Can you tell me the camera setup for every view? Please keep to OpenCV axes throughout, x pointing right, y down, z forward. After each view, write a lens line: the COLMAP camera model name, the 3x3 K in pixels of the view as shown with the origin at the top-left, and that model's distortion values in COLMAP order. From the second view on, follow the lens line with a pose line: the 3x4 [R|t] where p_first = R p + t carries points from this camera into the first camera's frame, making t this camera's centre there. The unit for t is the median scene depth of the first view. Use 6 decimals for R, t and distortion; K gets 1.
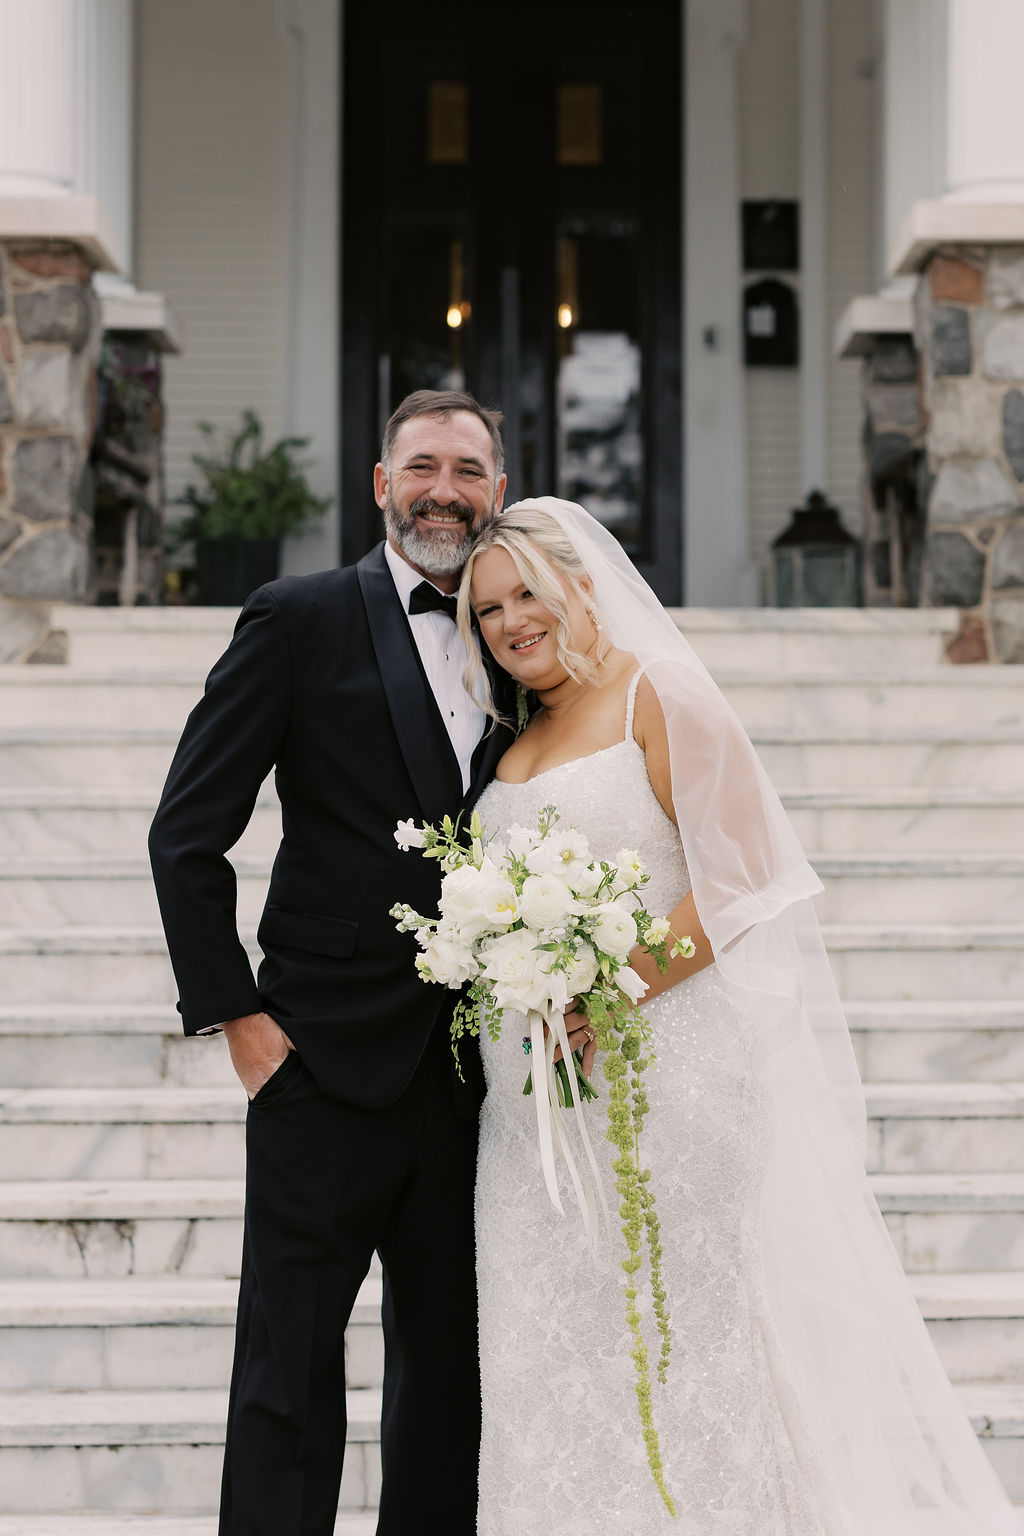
lens RADIAL K [[2806.5, 0, 705.1], [0, 2806.5, 1065.6], [0, 0, 1]] dist [0.026822, -0.086175]
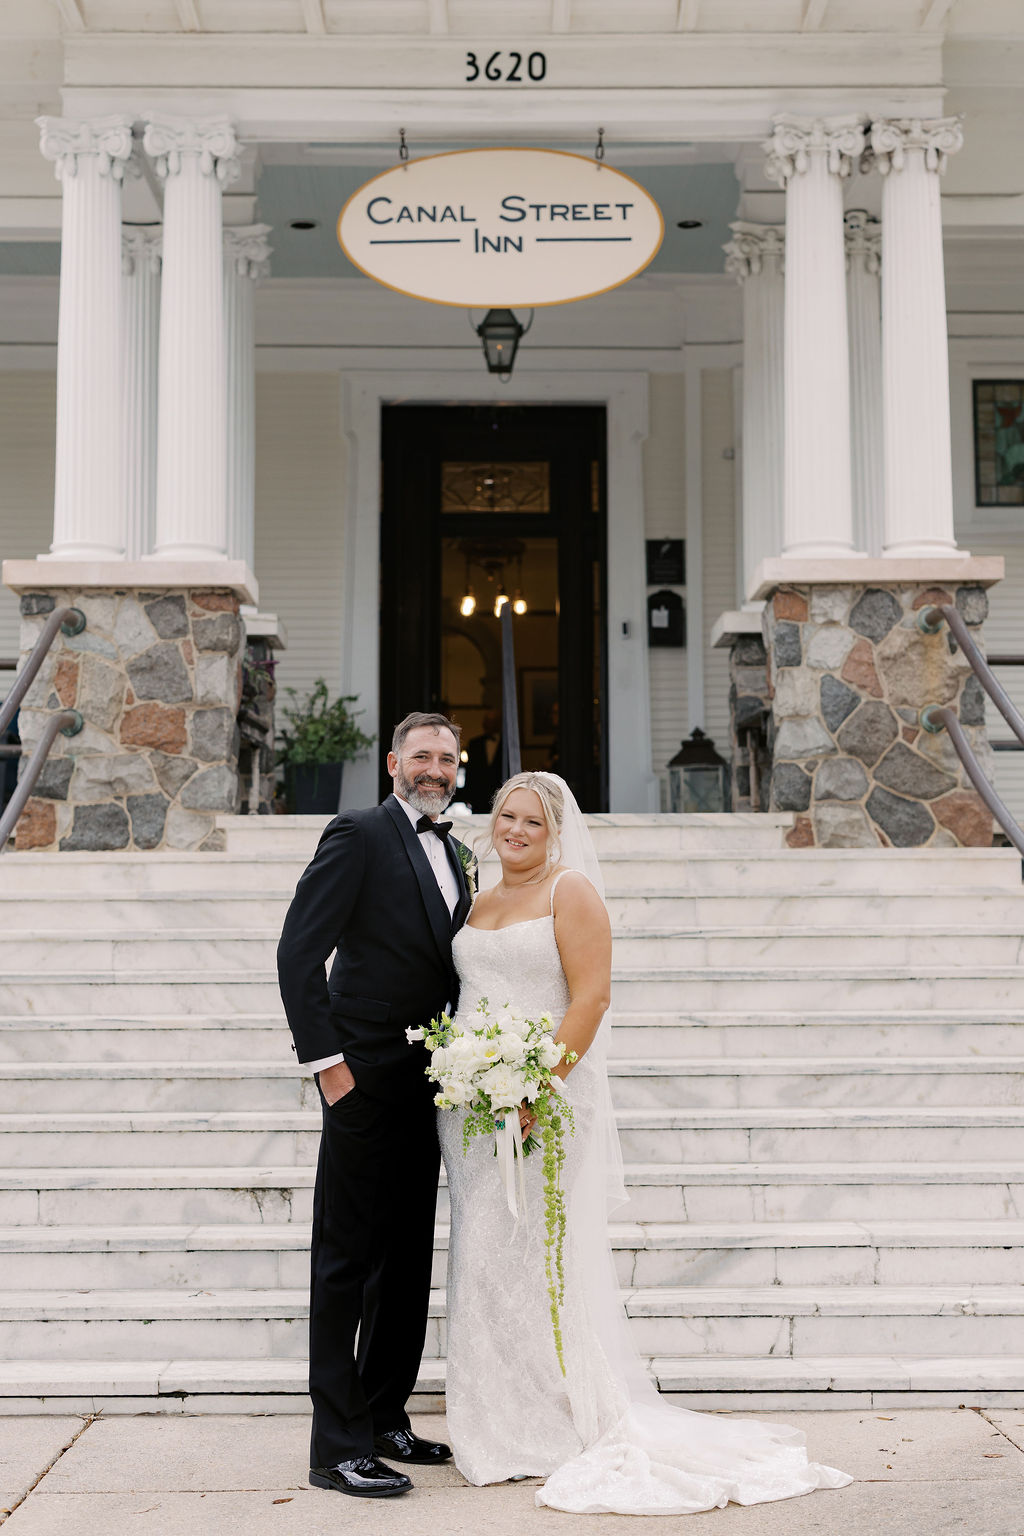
lens RADIAL K [[2191.0, 0, 497.7], [0, 2191.0, 812.9], [0, 0, 1]] dist [0.021601, -0.002702]
pose [[0.998748, -0.005060, -0.049765, -0.013646], [-0.002651, 0.988118, -0.153671, 0.025494], [0.049951, 0.153611, 0.986868, -0.212205]]
